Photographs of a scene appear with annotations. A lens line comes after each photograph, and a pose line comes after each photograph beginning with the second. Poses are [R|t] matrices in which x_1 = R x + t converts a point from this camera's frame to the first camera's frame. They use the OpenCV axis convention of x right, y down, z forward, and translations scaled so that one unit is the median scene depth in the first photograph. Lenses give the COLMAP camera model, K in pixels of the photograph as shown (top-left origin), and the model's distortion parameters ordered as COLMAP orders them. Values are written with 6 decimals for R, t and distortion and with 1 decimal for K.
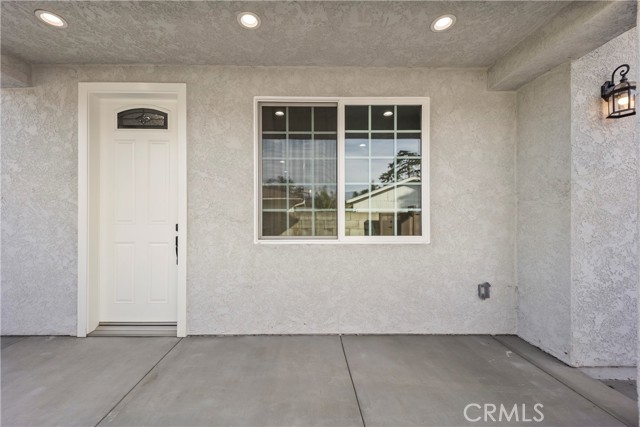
lens RADIAL K [[258.1, 0, 321.0], [0, 258.1, 215.3], [0, 0, 1]] dist [0.001406, -0.001906]
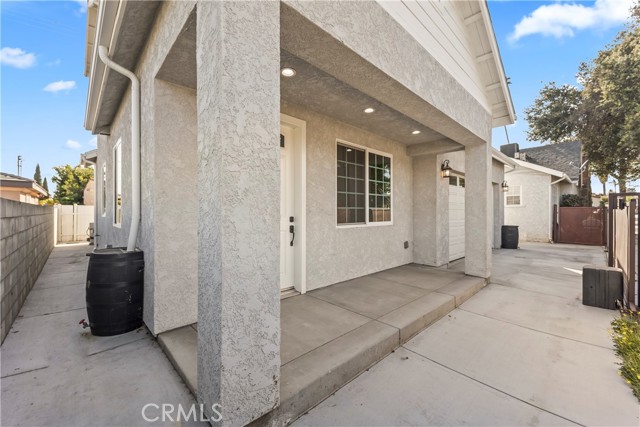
lens RADIAL K [[258.1, 0, 316.9], [0, 258.1, 211.7], [0, 0, 1]] dist [0.001406, -0.001906]
pose [[0.736288, 0.002307, 0.676664, -1.461036], [-0.001182, 0.999997, -0.002123, 0.008933], [-0.676667, 0.000763, 0.736289, -0.125447]]
